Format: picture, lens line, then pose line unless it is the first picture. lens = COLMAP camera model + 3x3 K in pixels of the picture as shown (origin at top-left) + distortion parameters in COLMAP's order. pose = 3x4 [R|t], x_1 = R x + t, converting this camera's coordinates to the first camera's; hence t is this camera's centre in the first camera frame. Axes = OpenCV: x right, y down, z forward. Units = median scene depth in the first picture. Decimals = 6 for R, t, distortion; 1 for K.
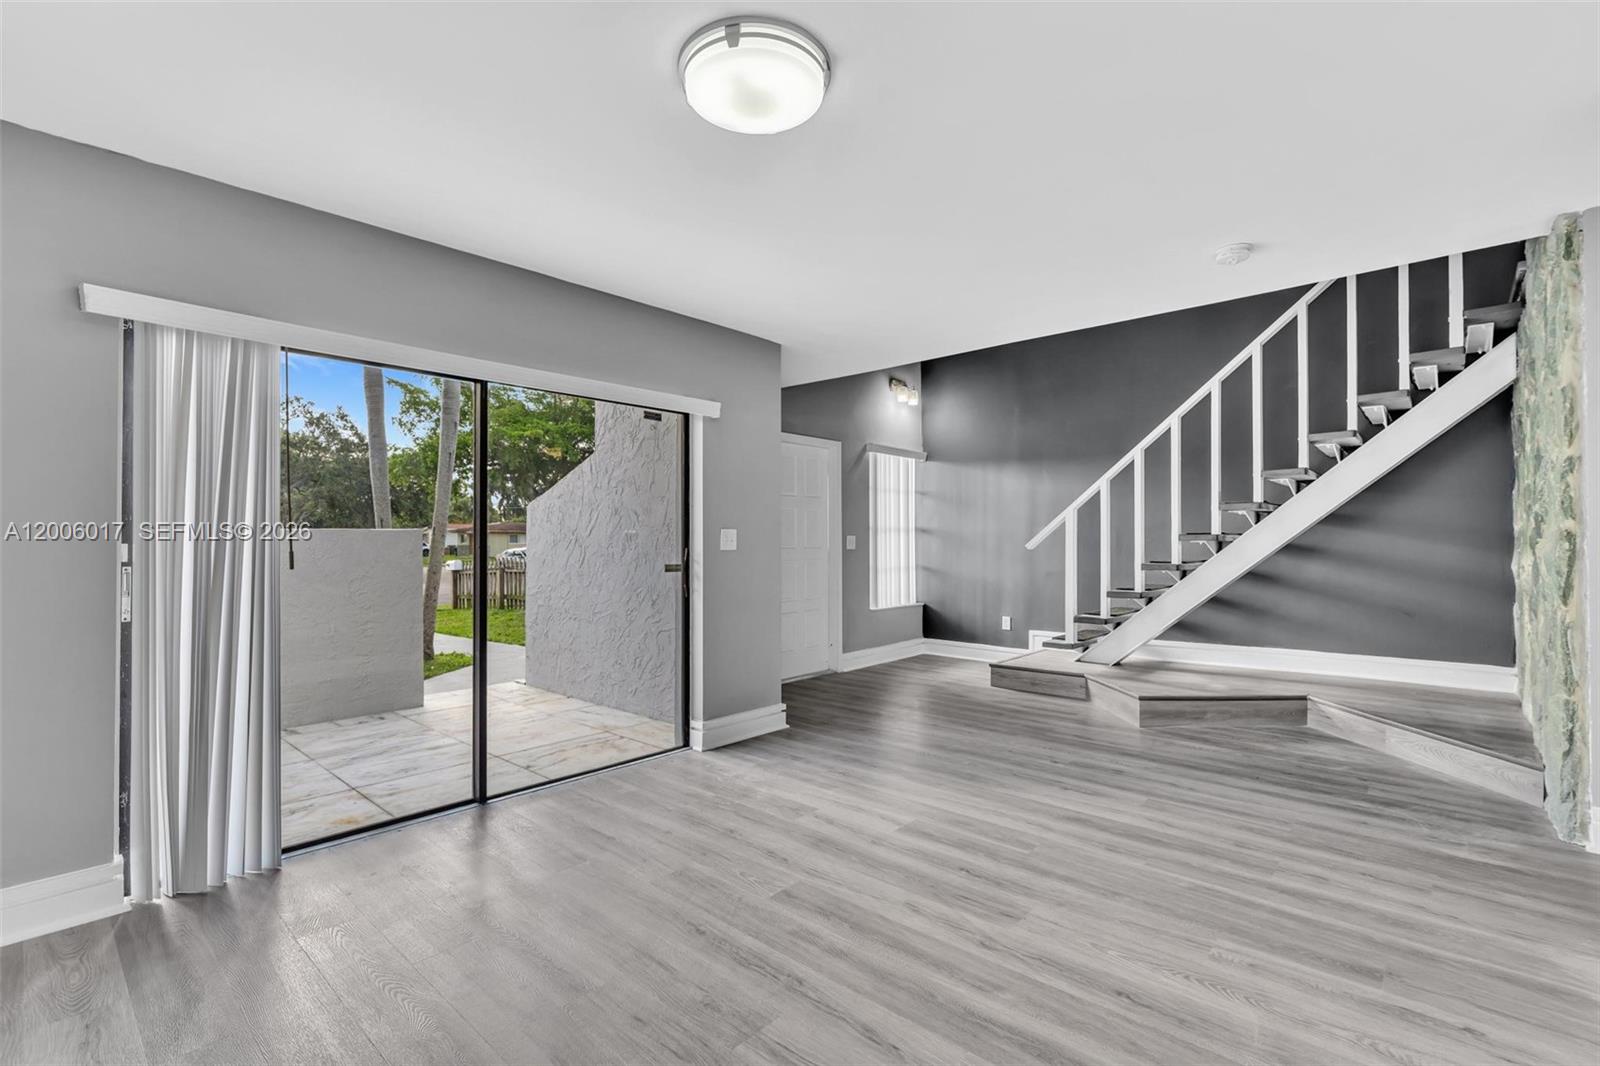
lens RADIAL K [[719.1, 0, 809.6], [0, 719.1, 530.7], [0, 0, 1]] dist [-0.008898, 0.005411]
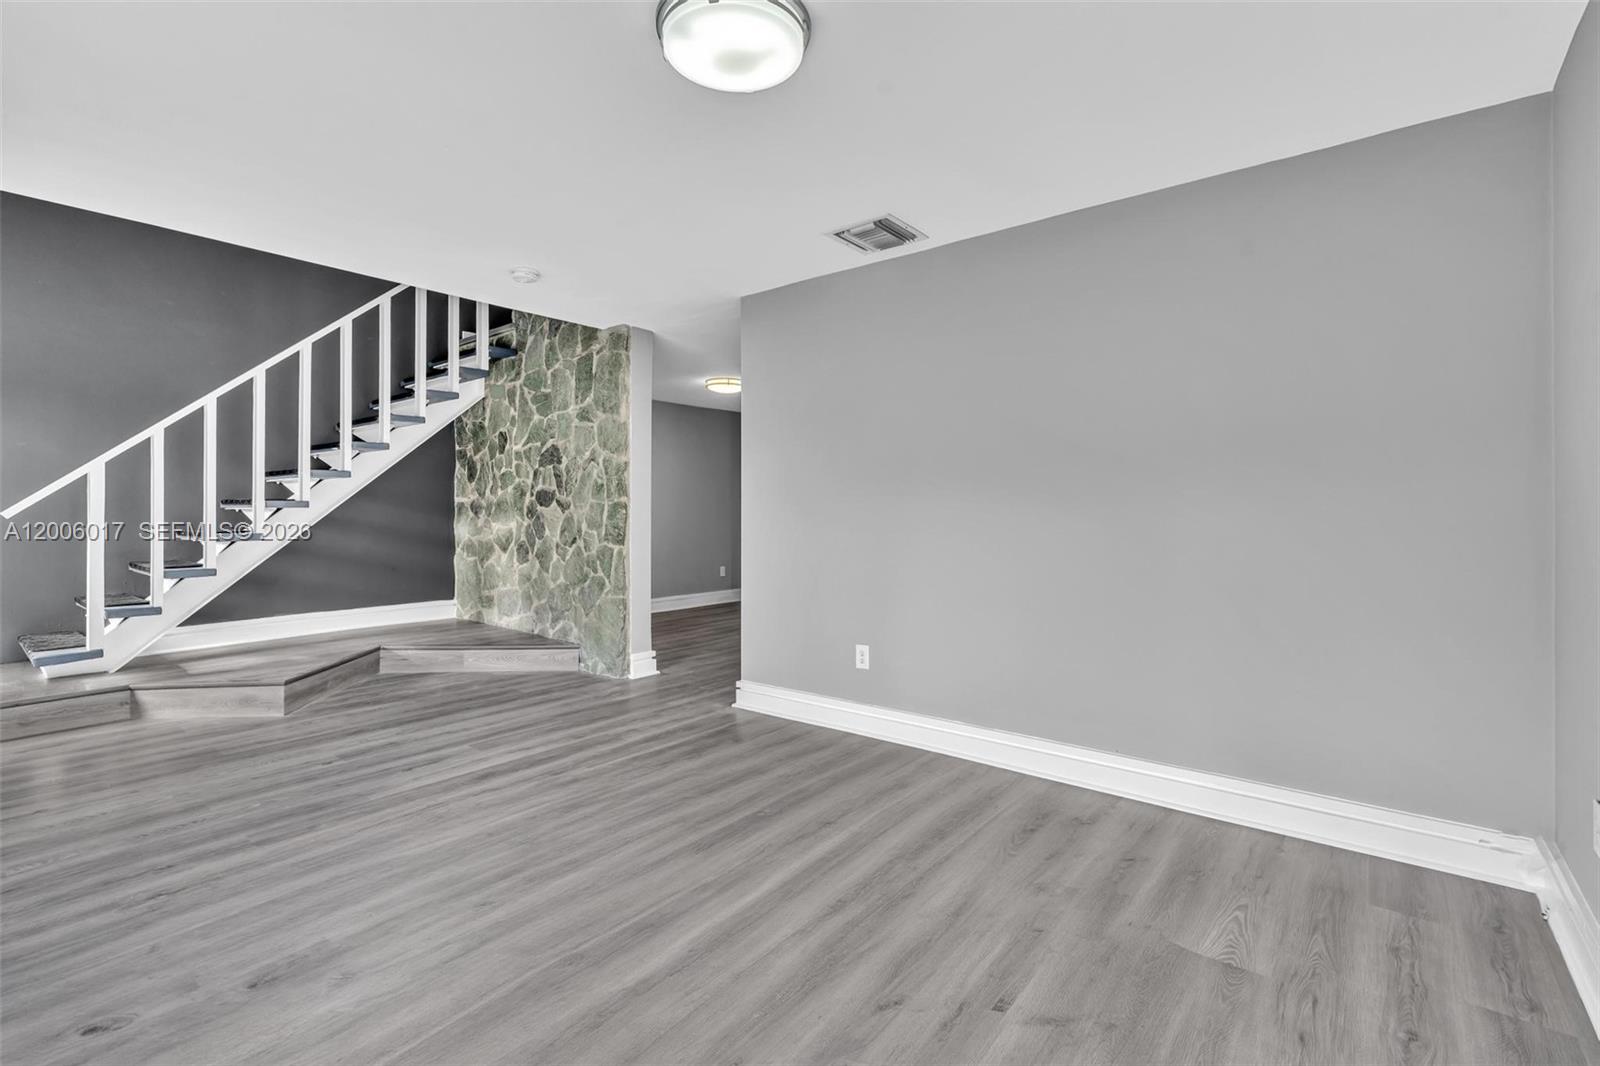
lens RADIAL K [[719.1, 0, 782.9], [0, 719.1, 505.9], [0, 0, 1]] dist [-0.008898, 0.005411]
pose [[-0.031473, 0.010113, 0.999453, -0.453771], [-0.016567, 0.999806, -0.010638, 0.012032], [-0.999367, -0.016893, -0.031300, 0.410244]]
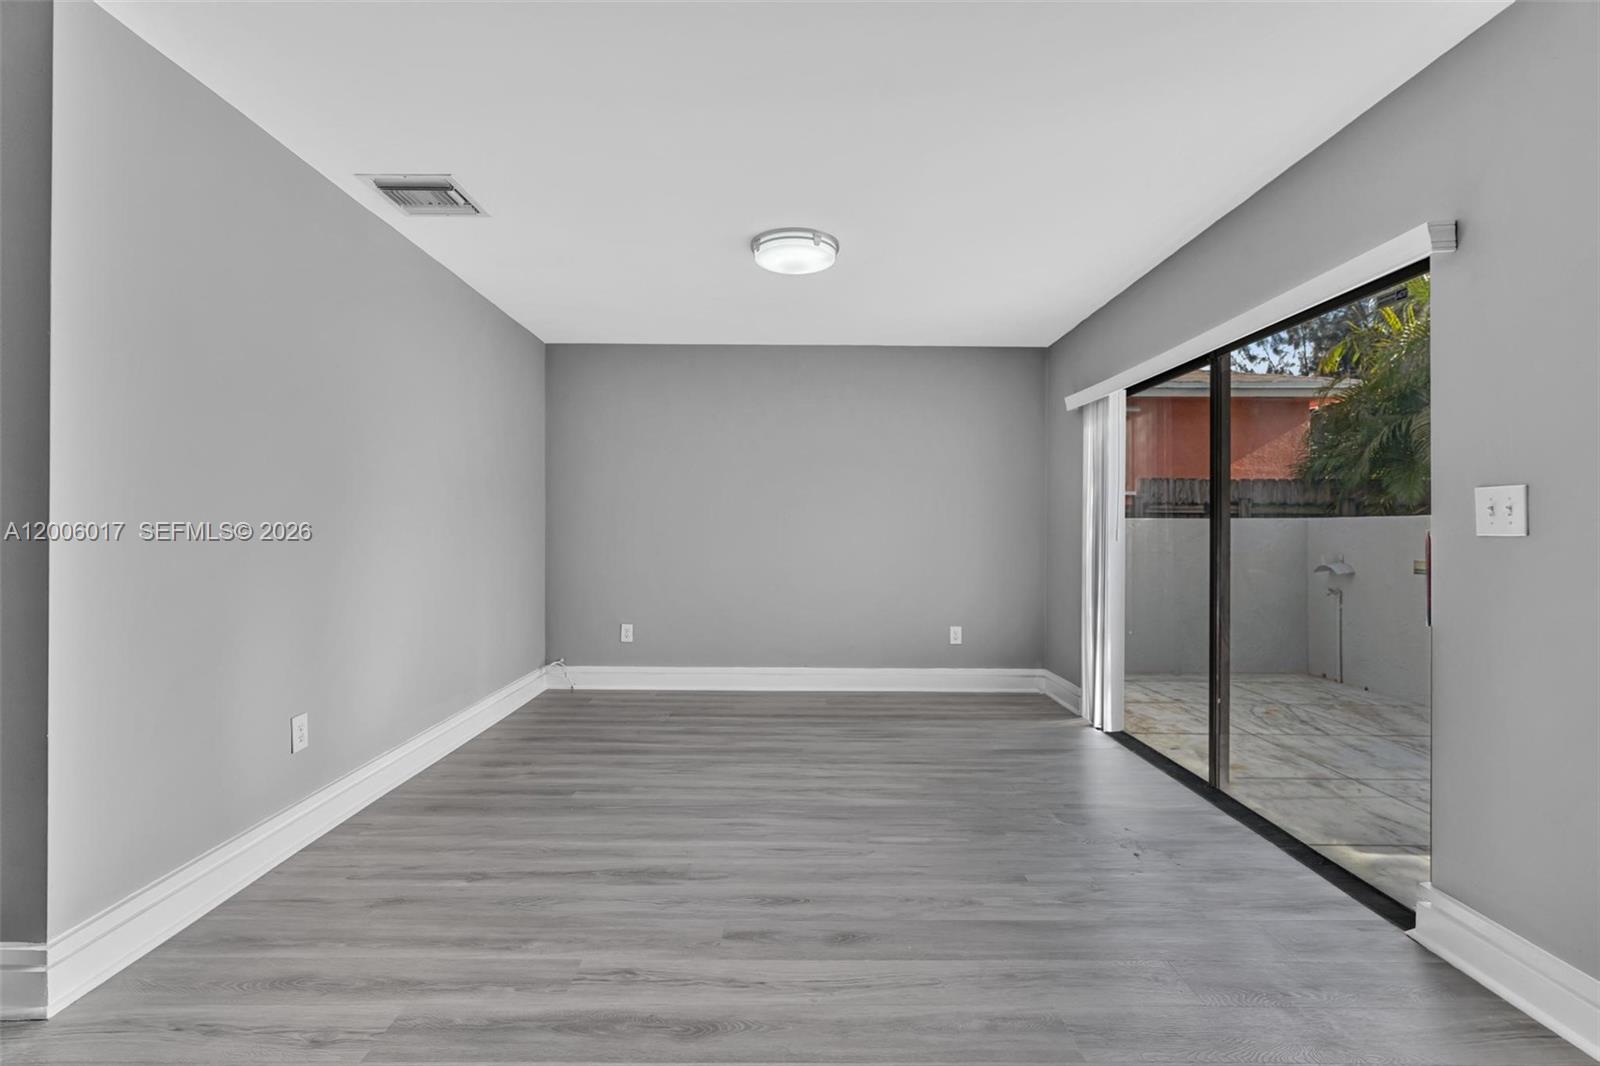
lens RADIAL K [[719.1, 0, 808.6], [0, 719.1, 524.5], [0, 0, 1]] dist [-0.008898, 0.005411]
pose [[-0.740270, -0.009108, -0.672249, 0.453811], [0.002744, 0.999859, -0.016568, 0.022161], [0.672305, -0.014109, -0.740140, 0.977345]]
